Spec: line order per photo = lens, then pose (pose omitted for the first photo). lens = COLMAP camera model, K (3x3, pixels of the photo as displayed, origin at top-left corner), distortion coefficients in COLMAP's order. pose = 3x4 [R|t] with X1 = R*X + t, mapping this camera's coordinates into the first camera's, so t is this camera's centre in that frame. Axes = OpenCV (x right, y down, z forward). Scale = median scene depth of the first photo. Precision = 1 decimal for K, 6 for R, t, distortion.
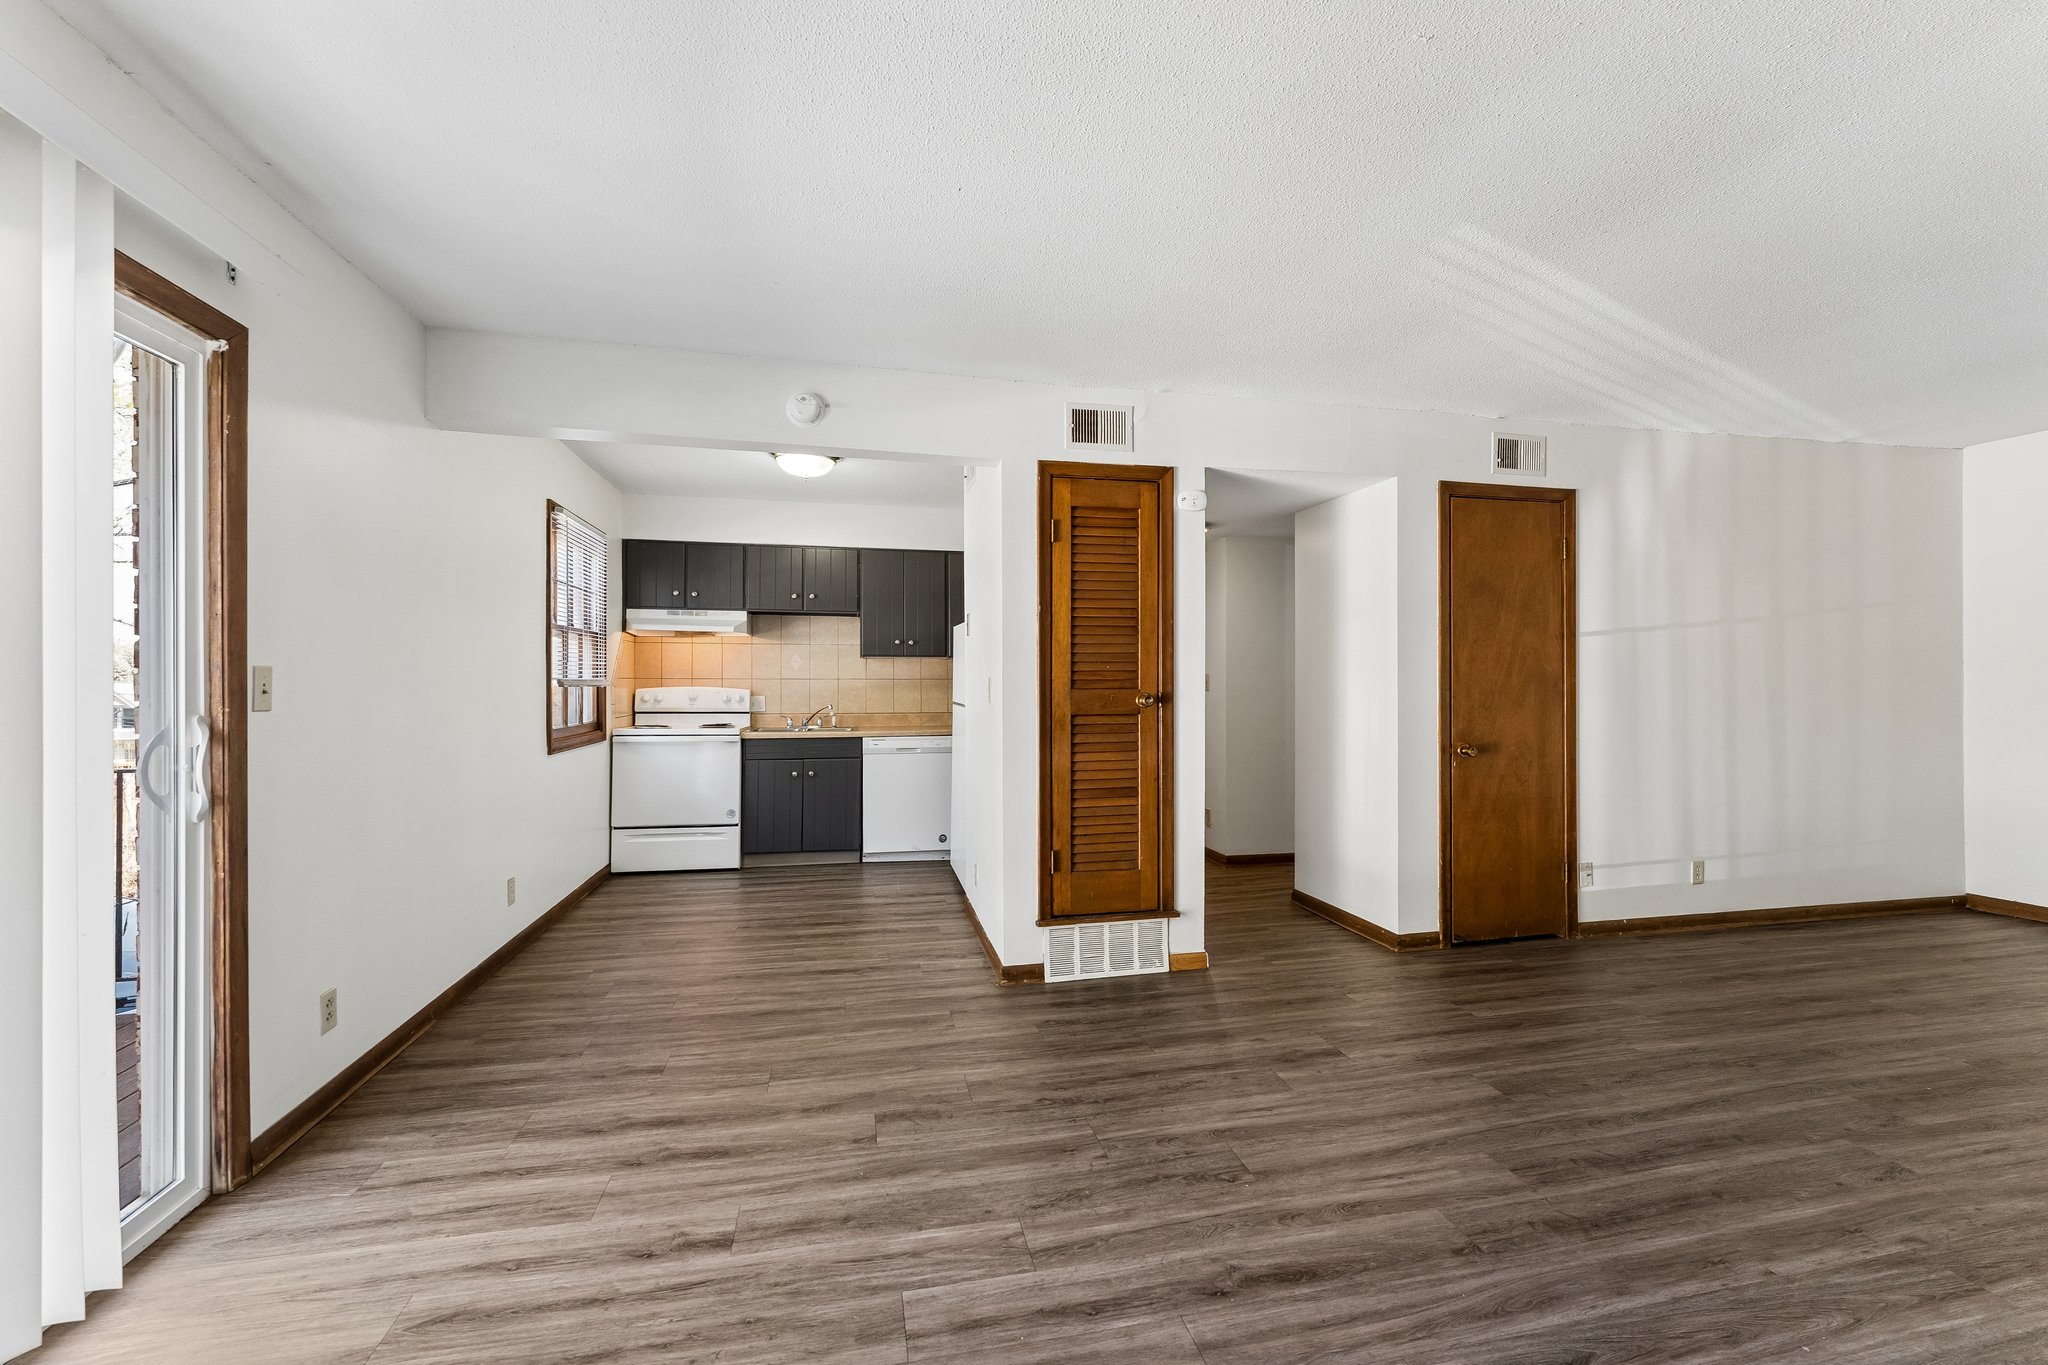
lens RADIAL K [[837.7, 0, 1019.5], [0, 837.7, 679.6], [0, 0, 1]] dist [-0.000890, -0.000155]
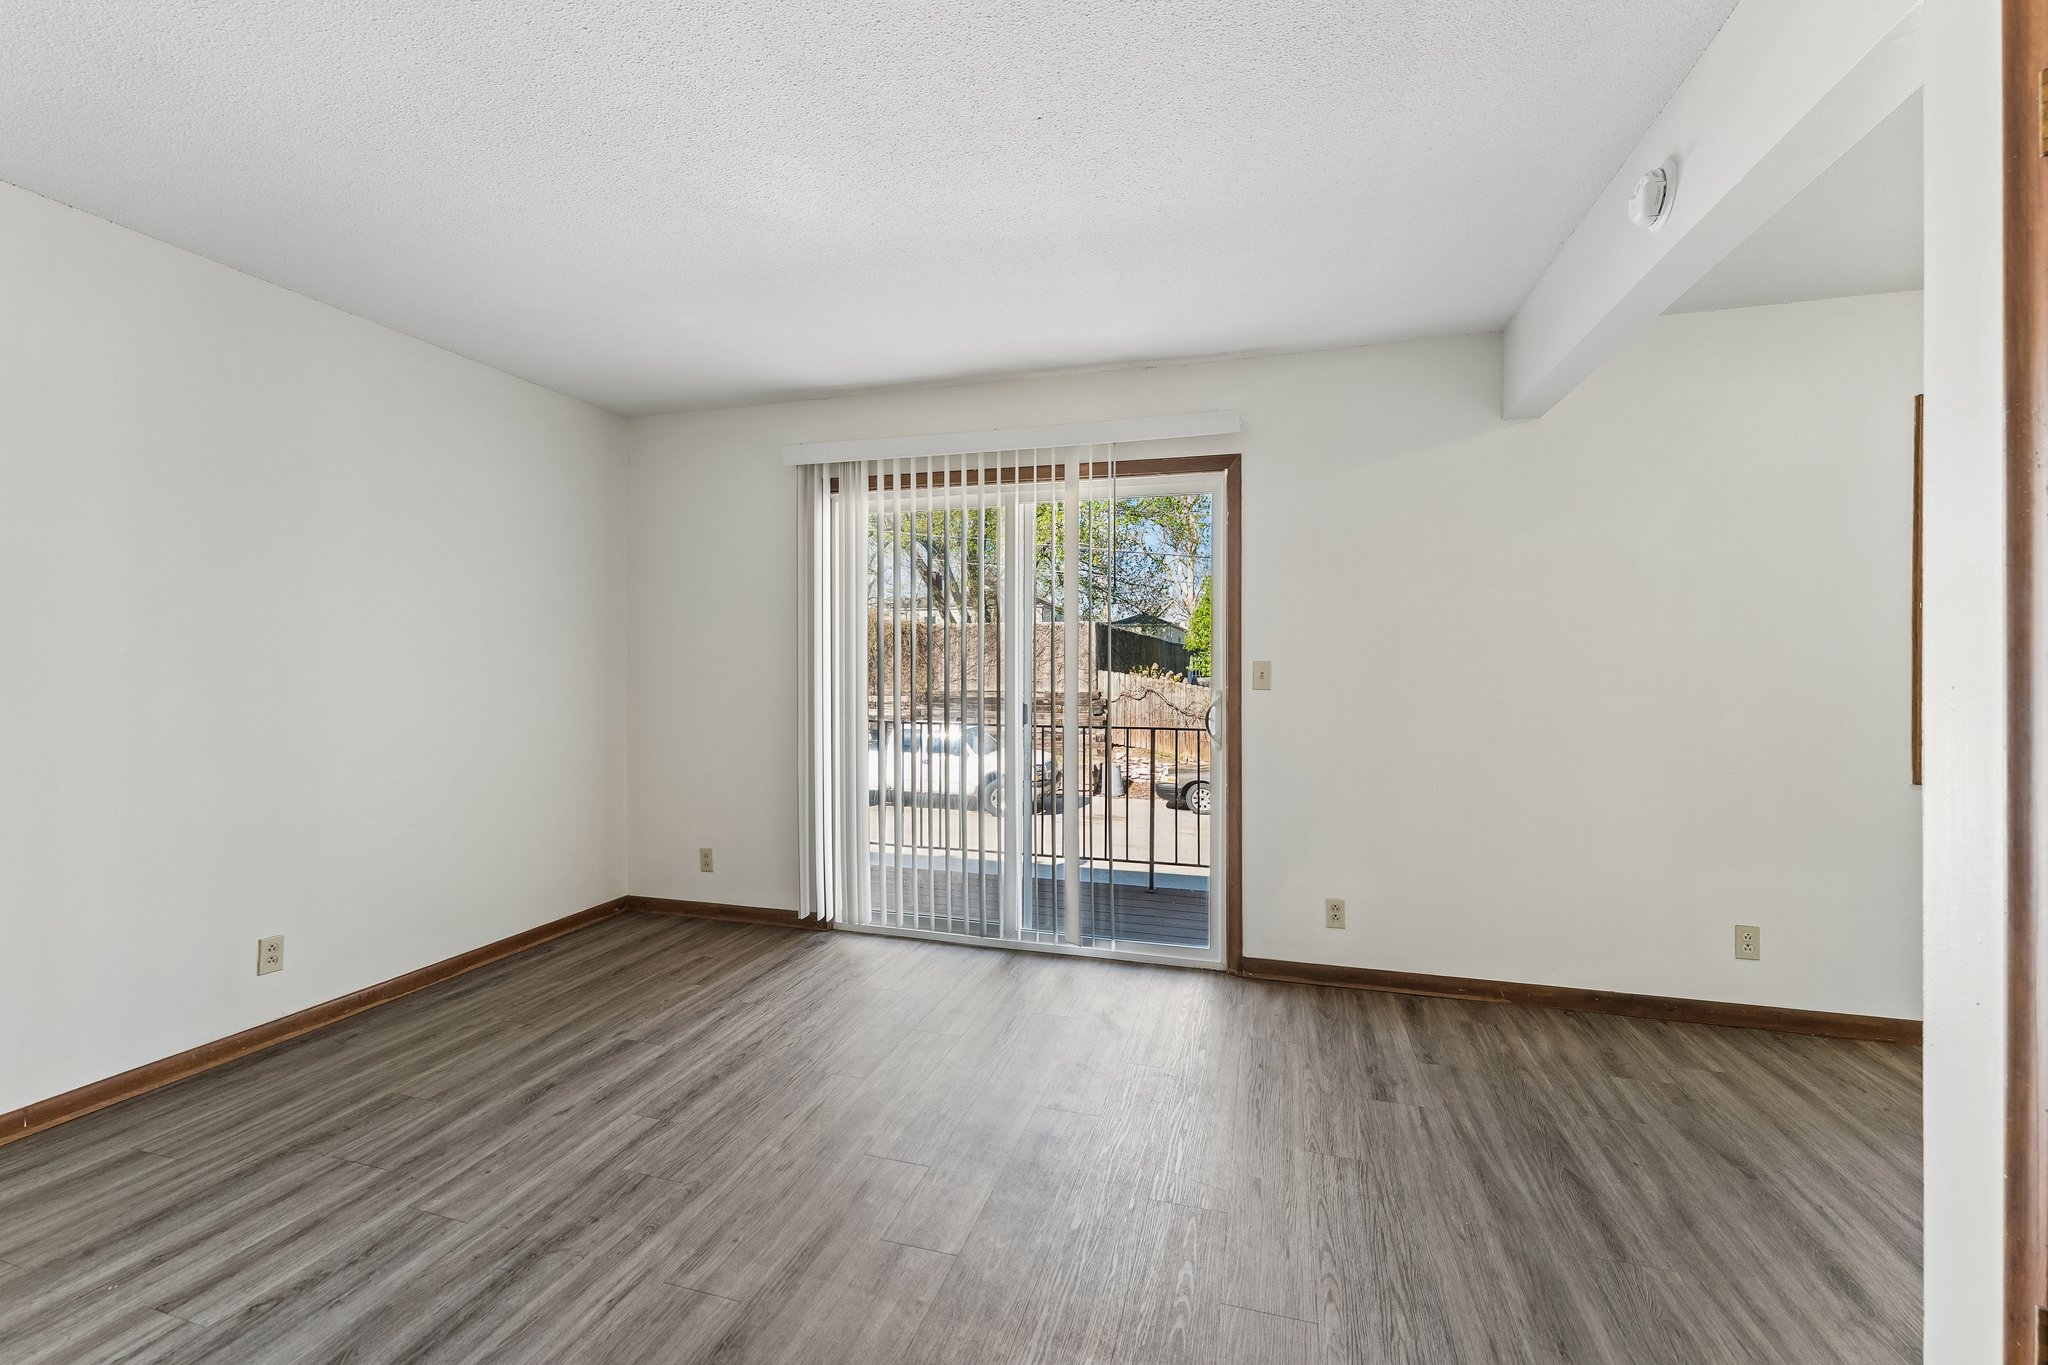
lens RADIAL K [[837.7, 0, 1015.2], [0, 837.7, 676.6], [0, 0, 1]] dist [-0.000890, -0.000155]
pose [[-0.485965, 0.006275, -0.873956, 0.423969], [0.001155, 0.999978, 0.006537, 0.001158], [0.873977, 0.002167, -0.485962, 0.831649]]
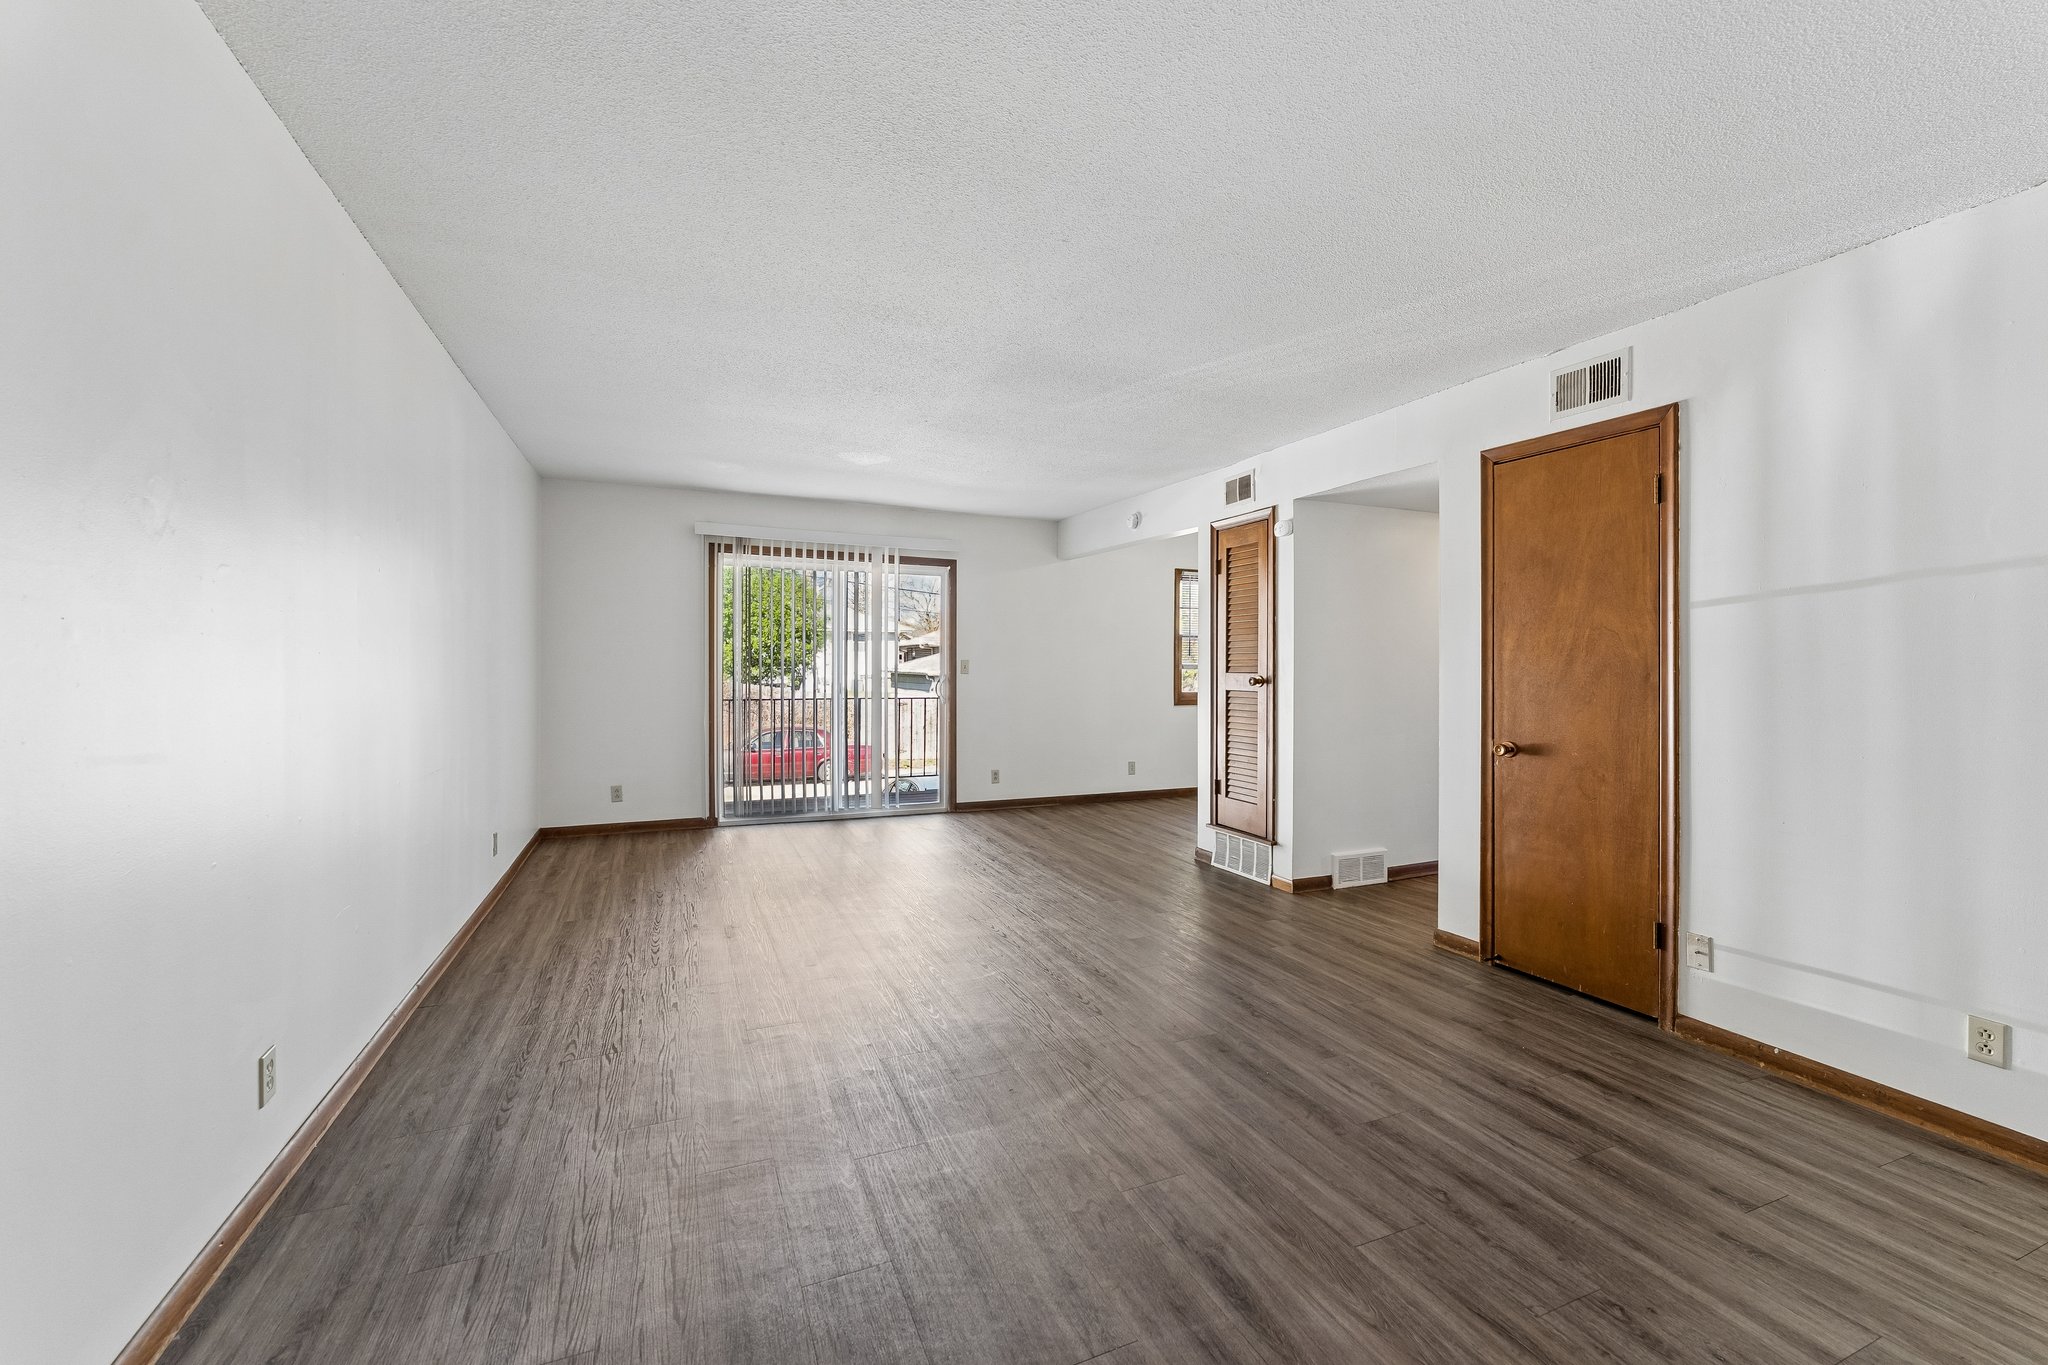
lens RADIAL K [[837.7, 0, 1030.1], [0, 837.7, 675.2], [0, 0, 1]] dist [-0.000890, -0.000155]
pose [[0.199304, 0.015331, -0.979818, 1.433490], [-0.005589, 0.999879, 0.014508, -0.003828], [0.979922, 0.002585, 0.199365, 0.366817]]
